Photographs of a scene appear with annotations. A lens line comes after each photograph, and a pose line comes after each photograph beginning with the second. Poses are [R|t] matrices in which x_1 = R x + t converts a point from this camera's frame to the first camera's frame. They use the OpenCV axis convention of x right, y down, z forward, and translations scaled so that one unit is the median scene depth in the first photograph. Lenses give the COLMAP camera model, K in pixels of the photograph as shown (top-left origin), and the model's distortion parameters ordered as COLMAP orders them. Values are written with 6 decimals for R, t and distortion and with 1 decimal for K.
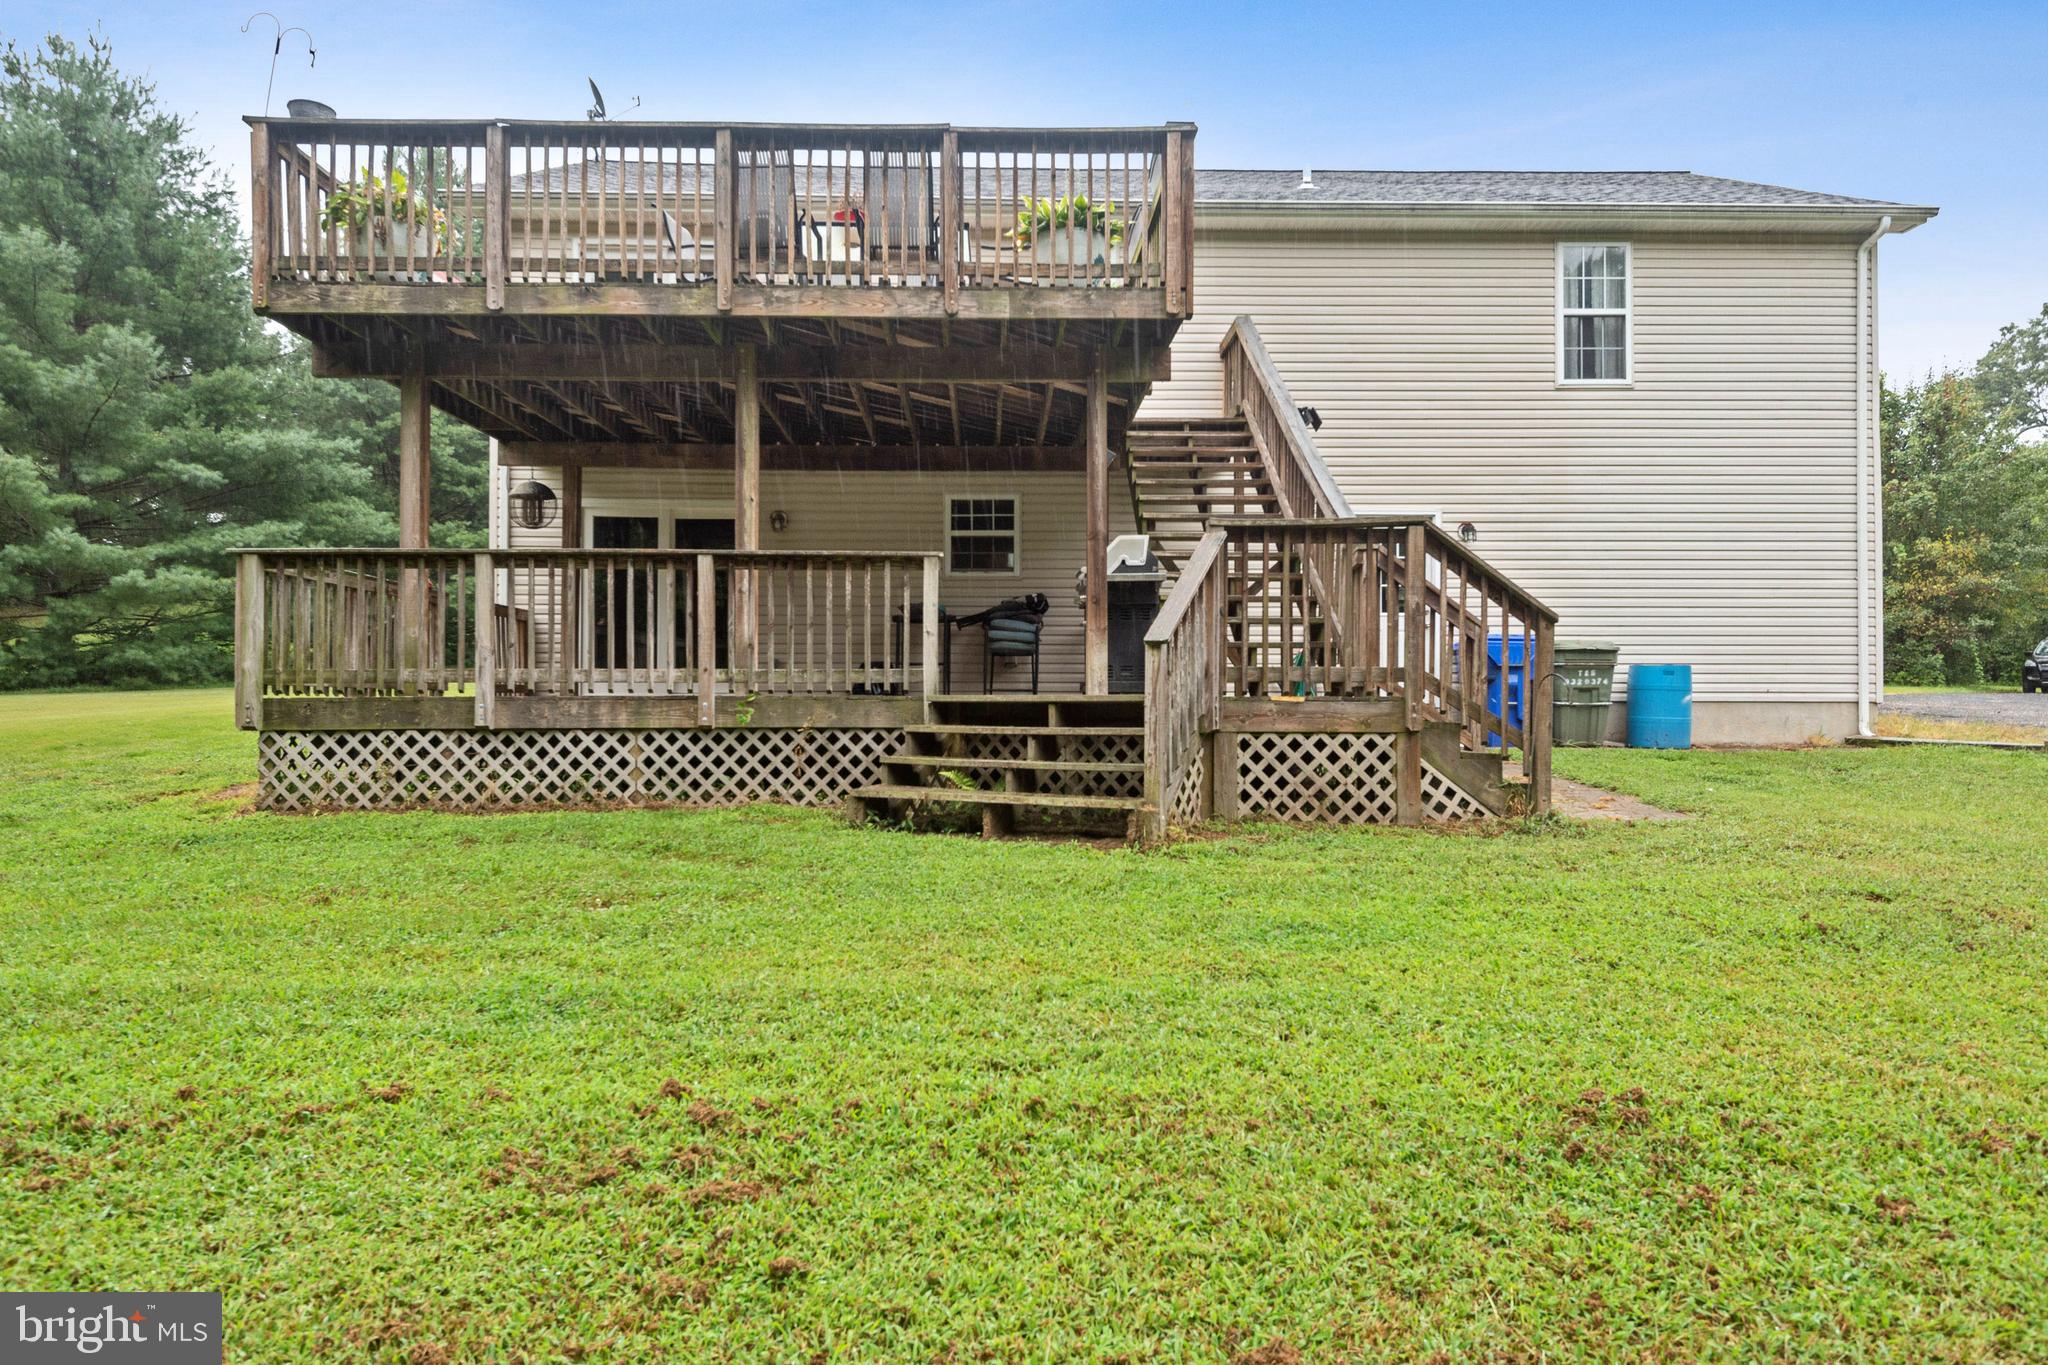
lens RADIAL K [[1311.9, 0, 1030.8], [0, 1311.9, 697.9], [0, 0, 1]] dist [0.001324, -0.000211]
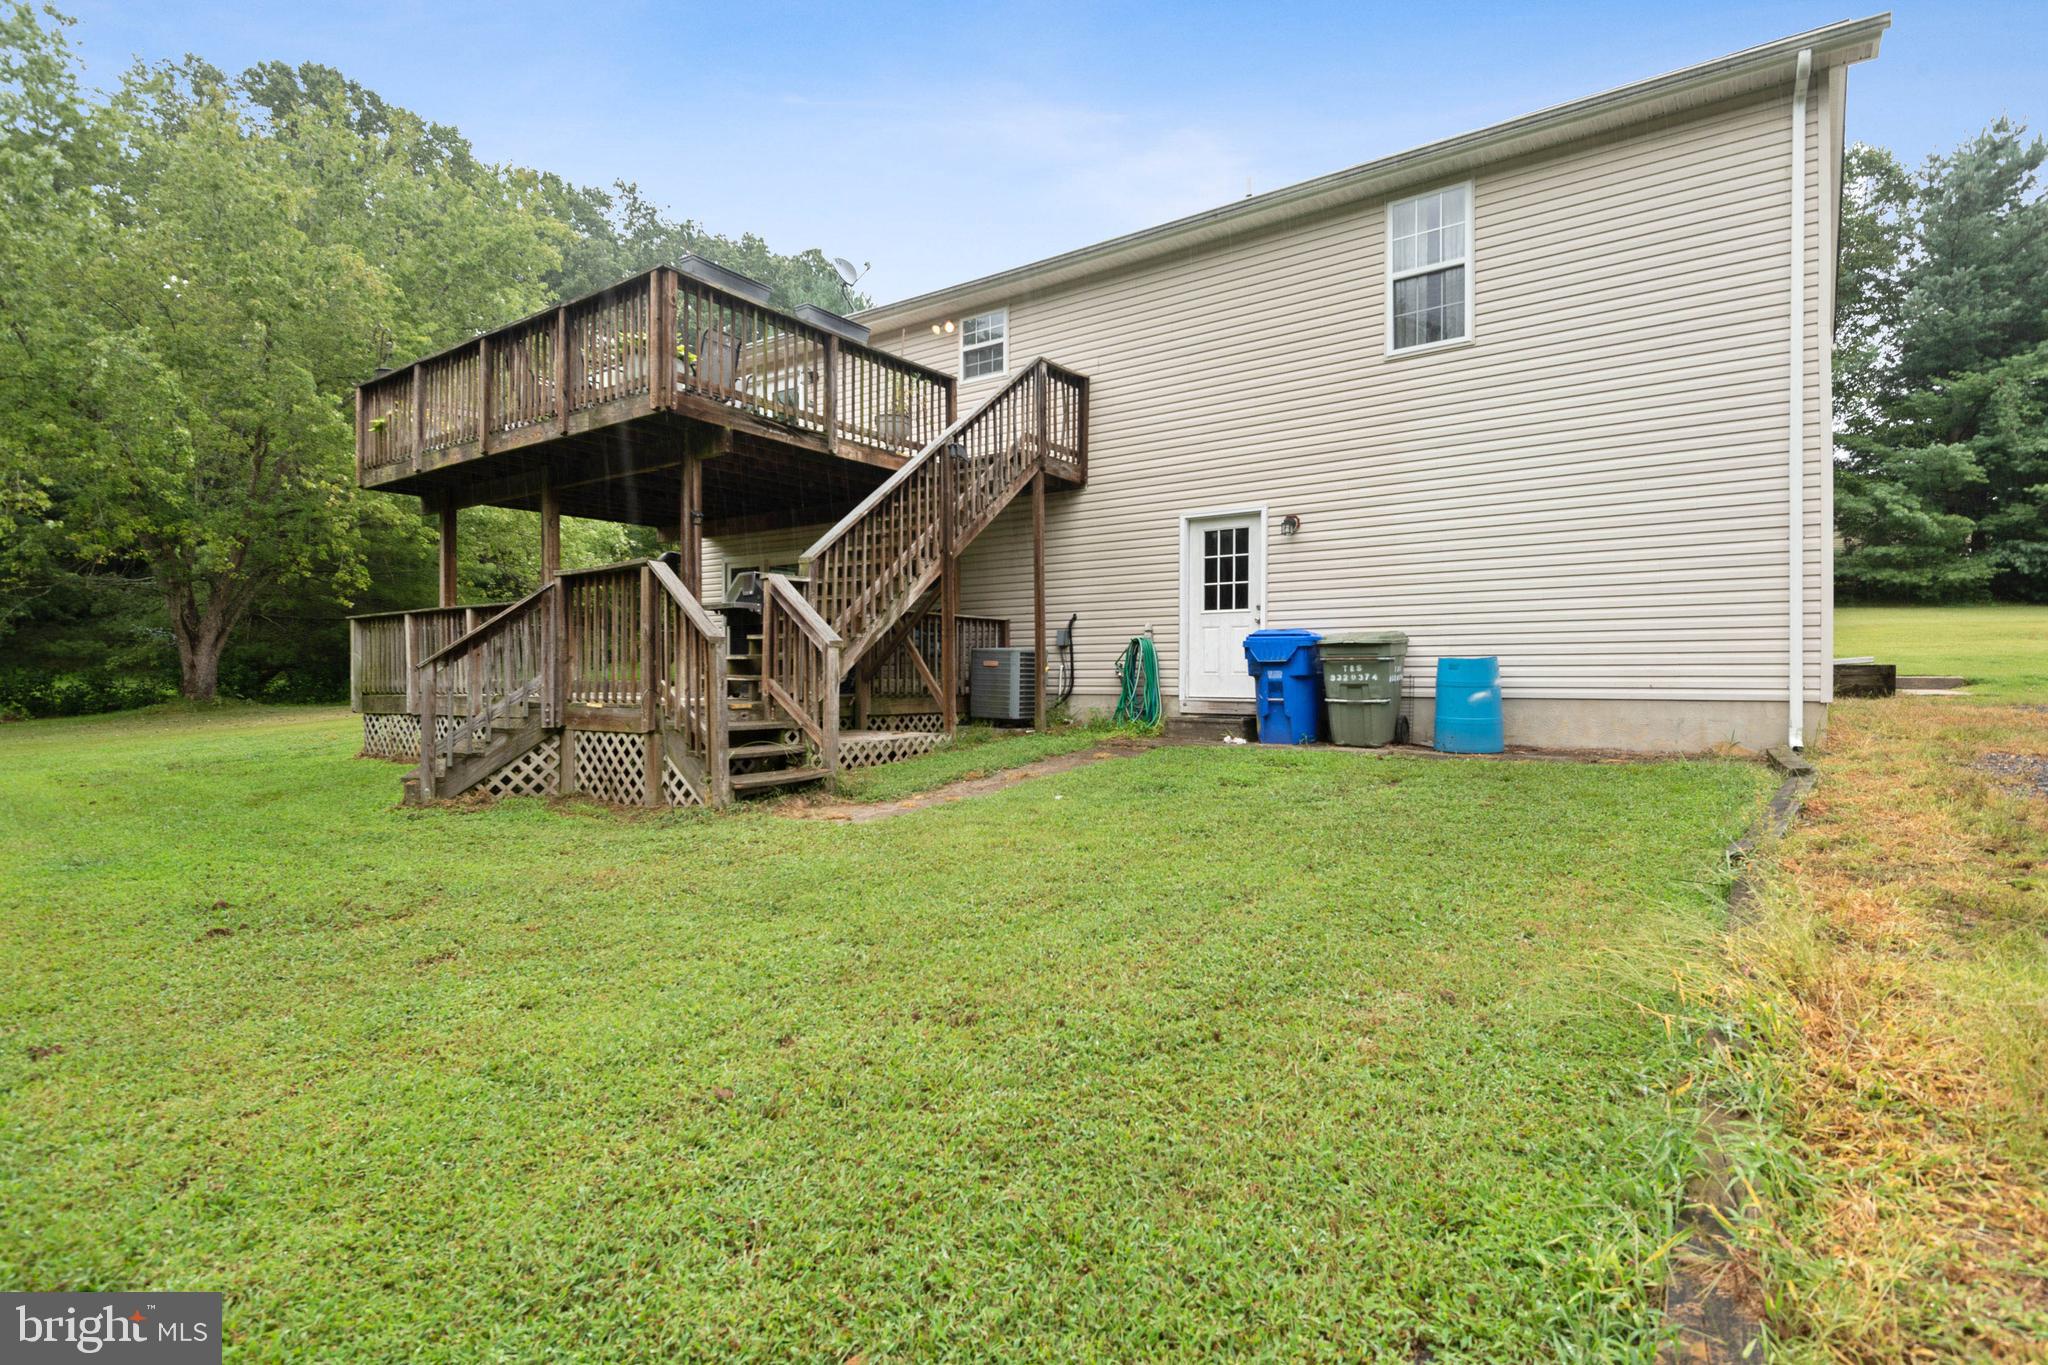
lens RADIAL K [[1083.0, 0, 1020.9], [0, 1083.0, 674.0], [0, 0, 1]] dist [-0.004879, -0.000578]
pose [[0.786115, -0.006095, -0.618050, 1.080574], [0.006809, 0.999976, -0.001201, -0.023388], [0.618043, -0.003264, 0.786138, 0.378143]]
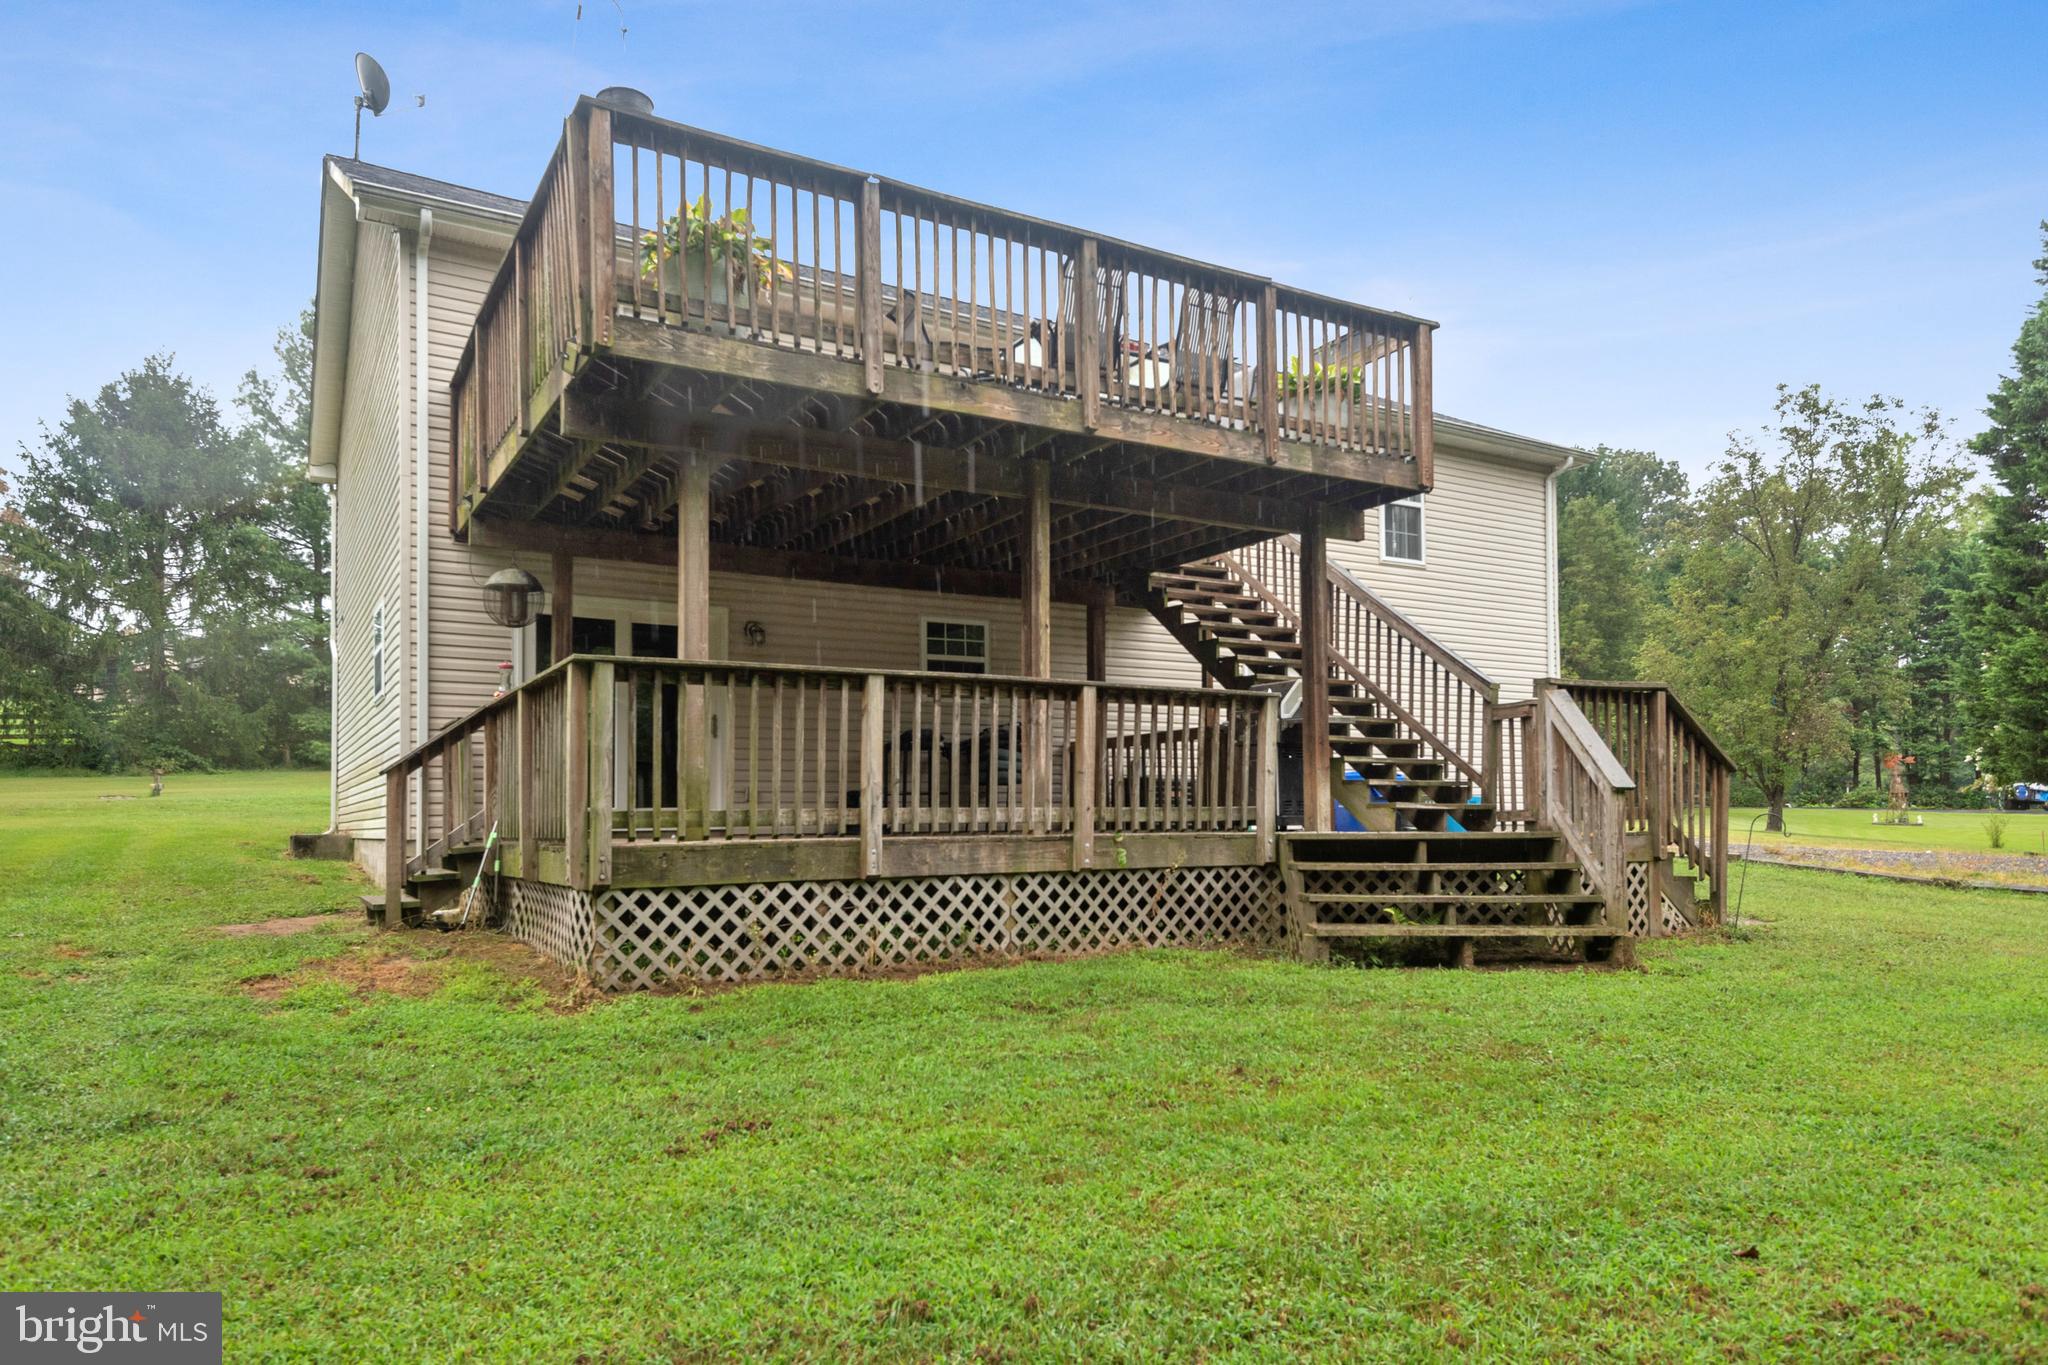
lens RADIAL K [[1311.9, 0, 1021.1], [0, 1311.9, 786.8], [0, 0, 1]] dist [0.001324, -0.000211]
pose [[0.876439, 0.004867, 0.481489, -0.734848], [0.003357, 0.999863, -0.016218, -0.021892], [-0.481502, 0.015831, 0.876302, 0.198383]]
